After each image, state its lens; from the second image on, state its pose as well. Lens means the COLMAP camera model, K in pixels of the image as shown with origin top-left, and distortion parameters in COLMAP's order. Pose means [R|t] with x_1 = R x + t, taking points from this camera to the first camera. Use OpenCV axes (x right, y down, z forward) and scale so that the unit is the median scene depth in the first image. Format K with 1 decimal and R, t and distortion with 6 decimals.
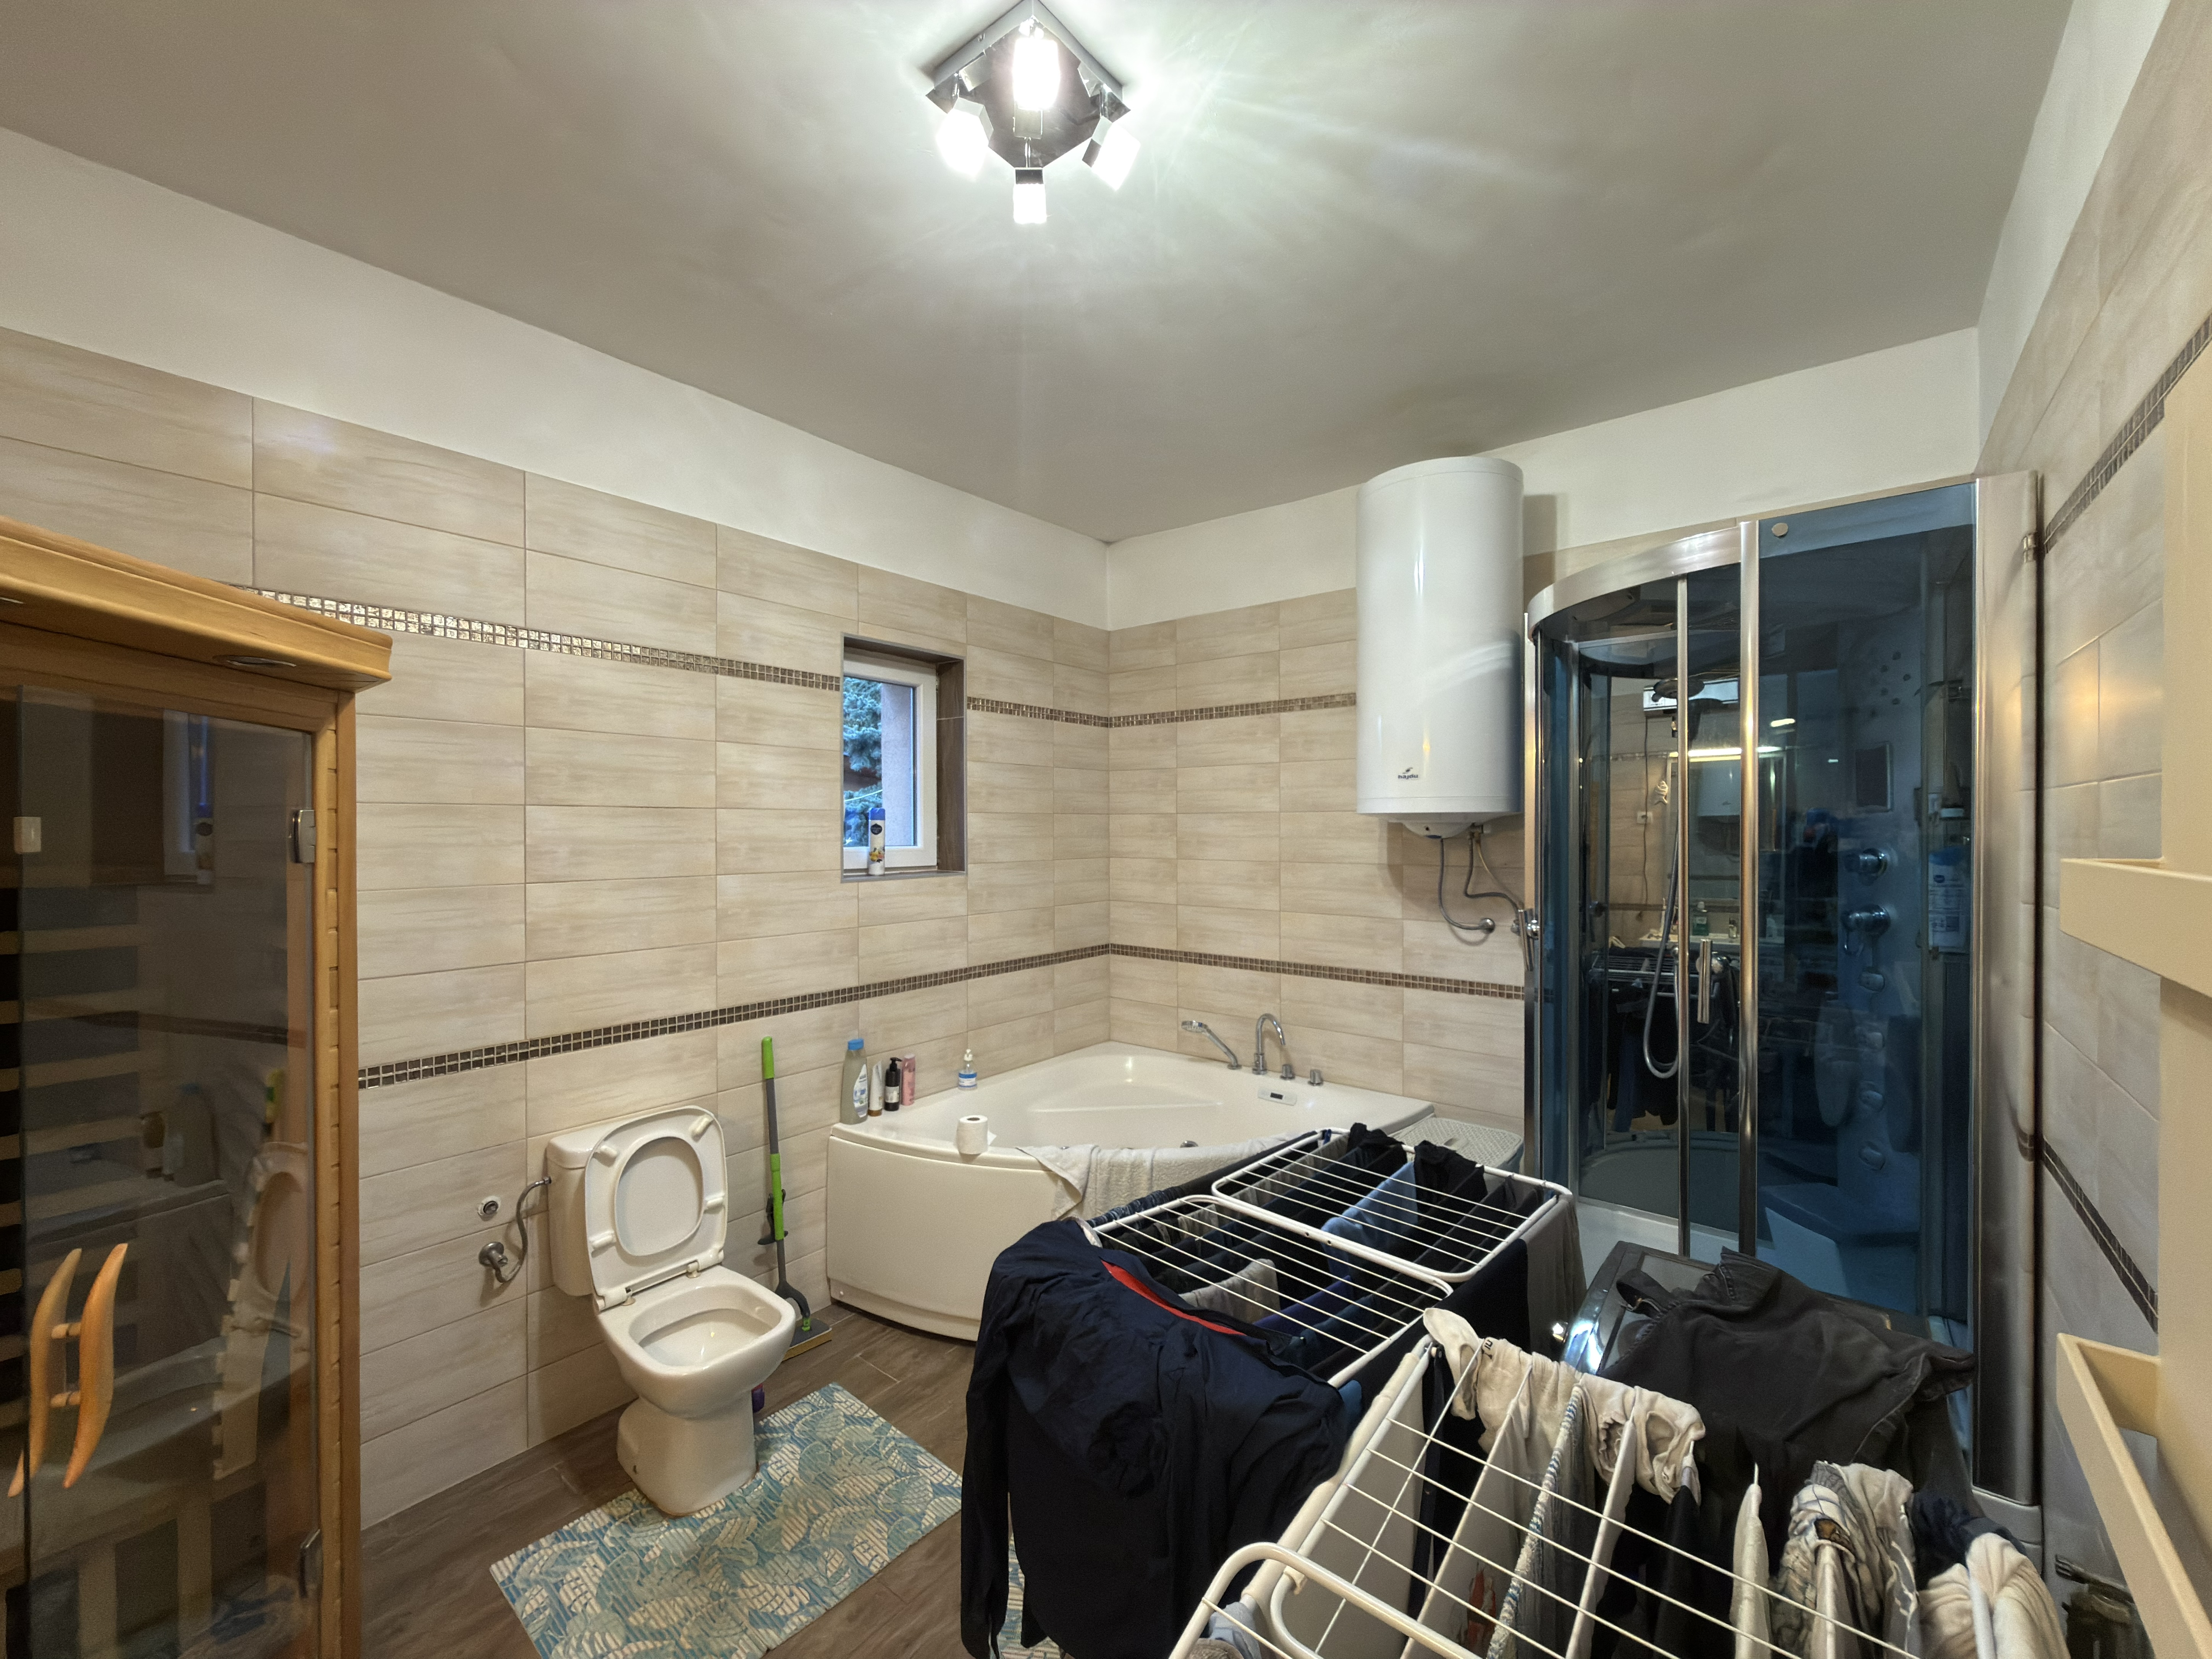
lens RADIAL K [[880.8, 0, 1107.6], [0, 880.8, 826.0], [0, 0, 1]] dist [-0.000777, 0.000125]
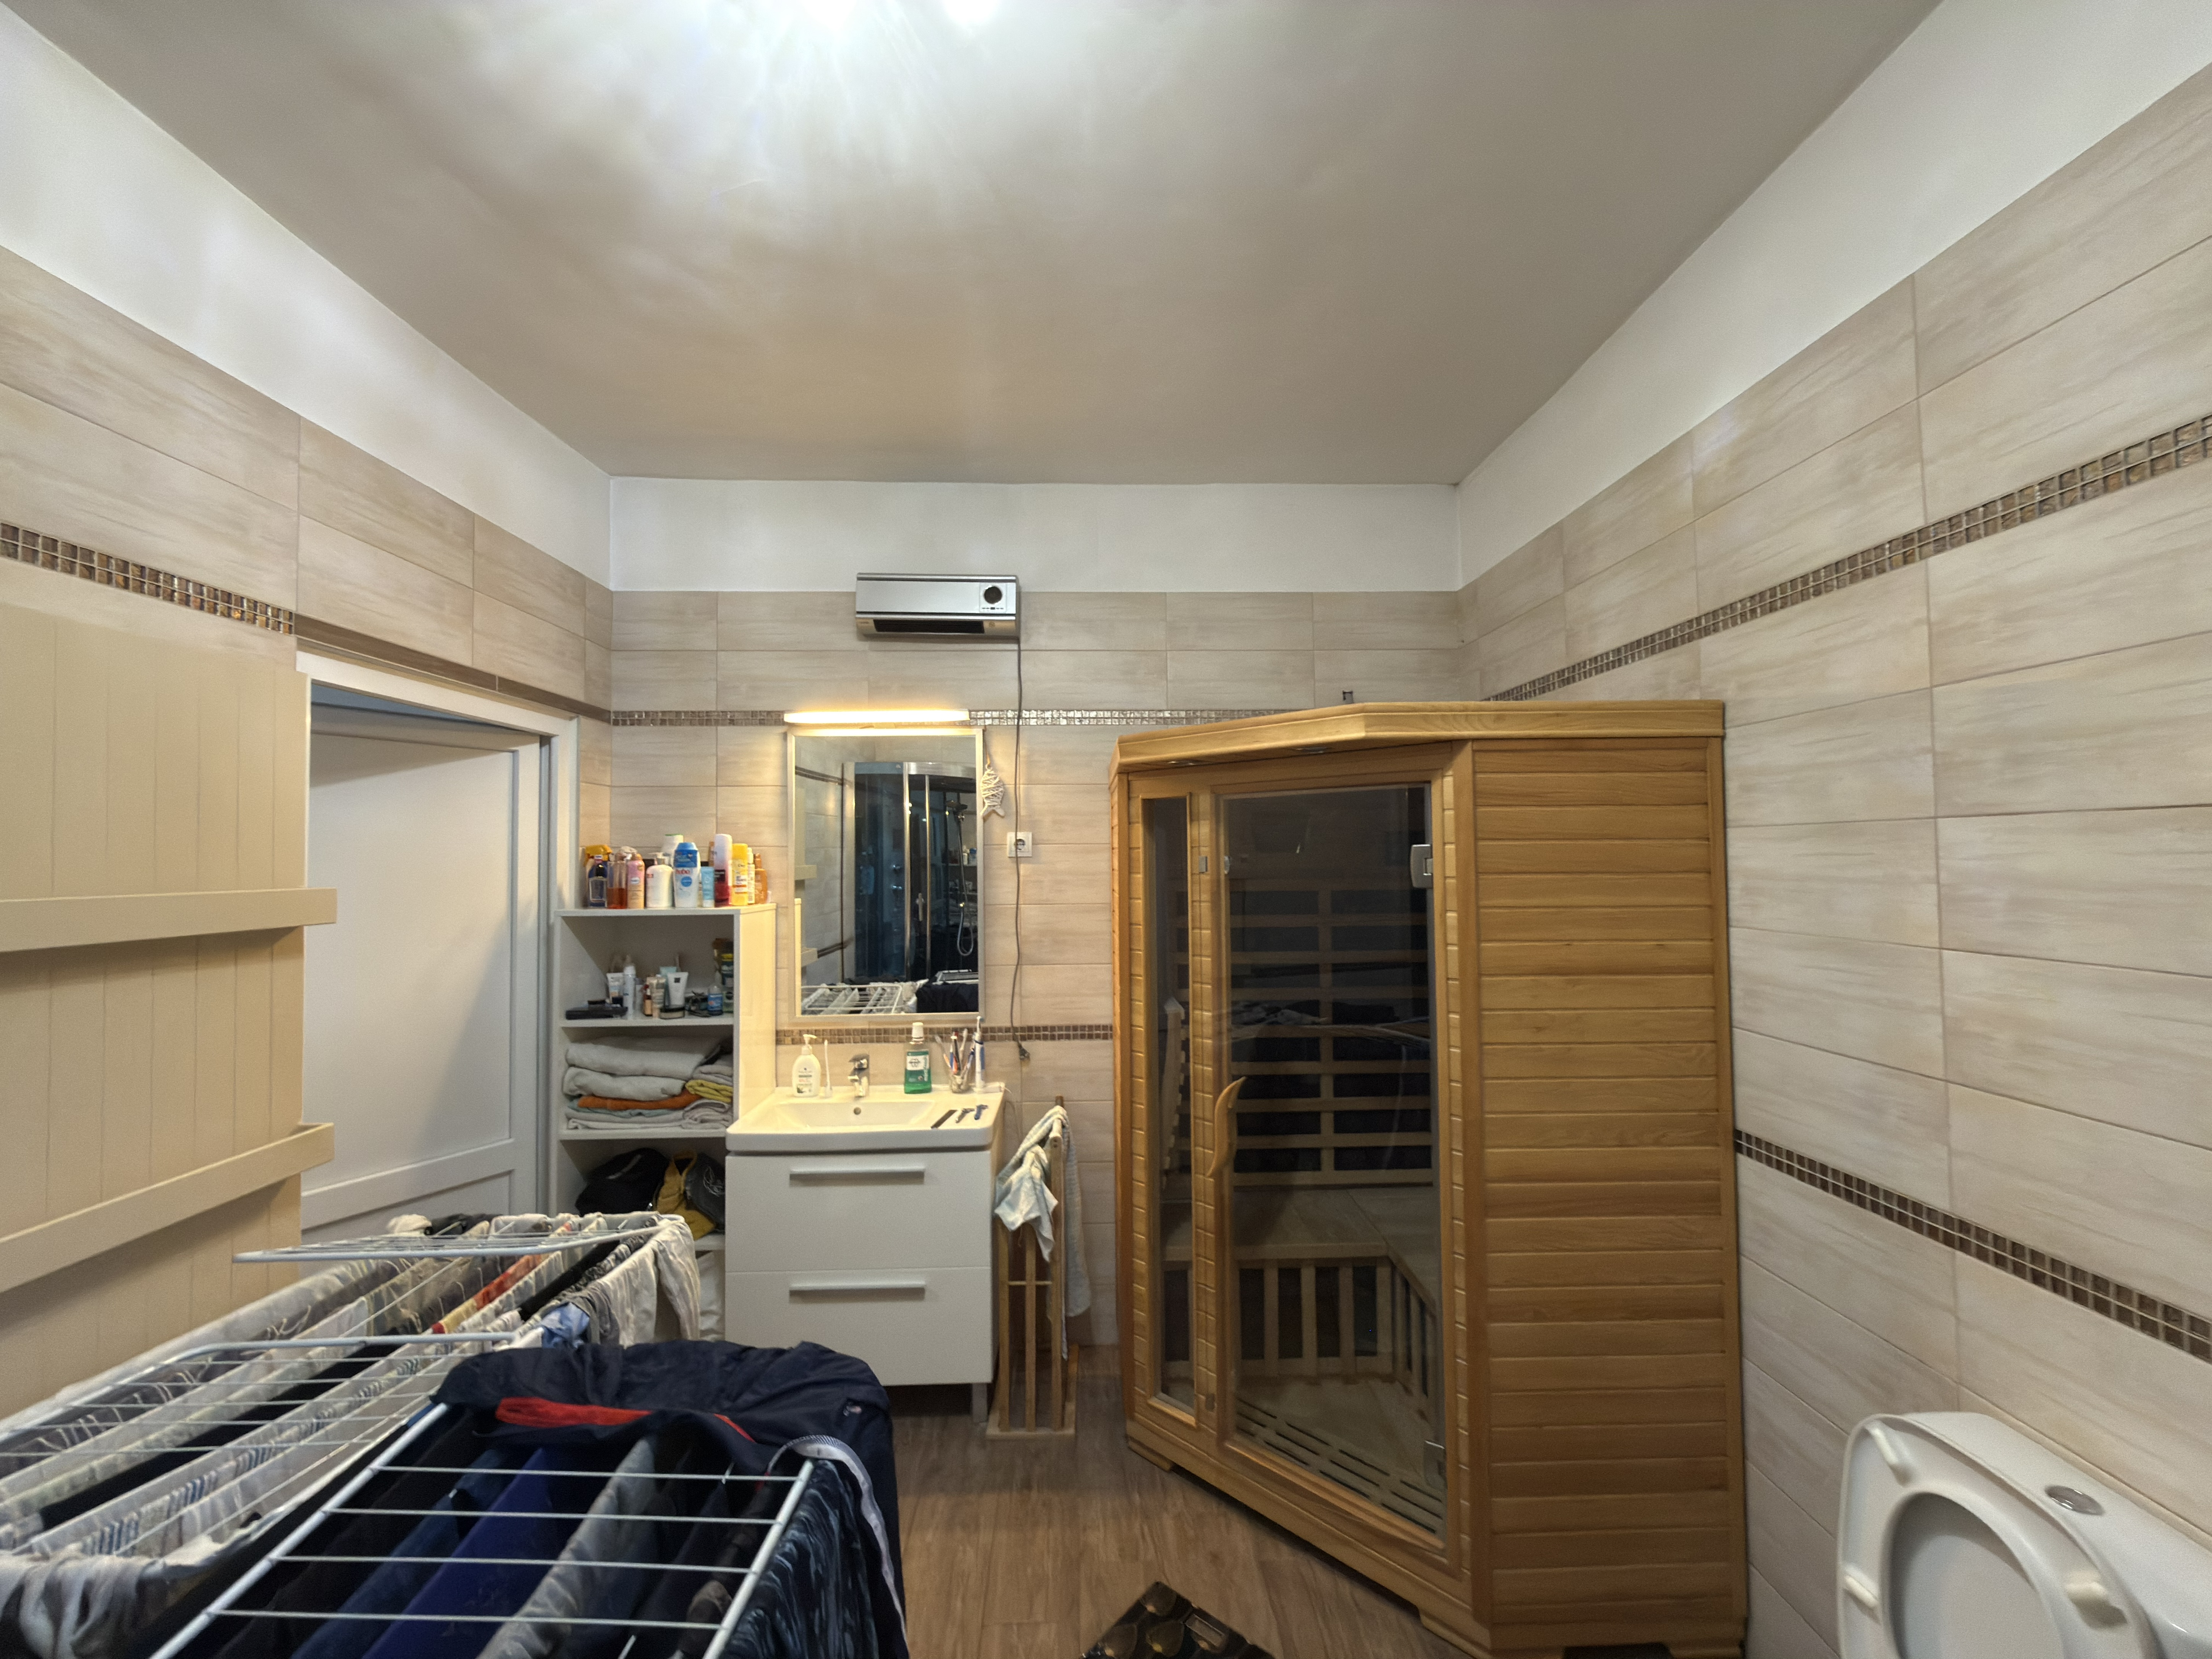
lens RADIAL K [[880.8, 0, 1100.6], [0, 880.8, 852.2], [0, 0, 1]] dist [-0.000777, 0.000125]
pose [[-0.758566, -0.003857, -0.651585, 0.159367], [0.003689, 0.999941, -0.010213, 0.003827], [0.651586, -0.010151, -0.758507, 1.074677]]
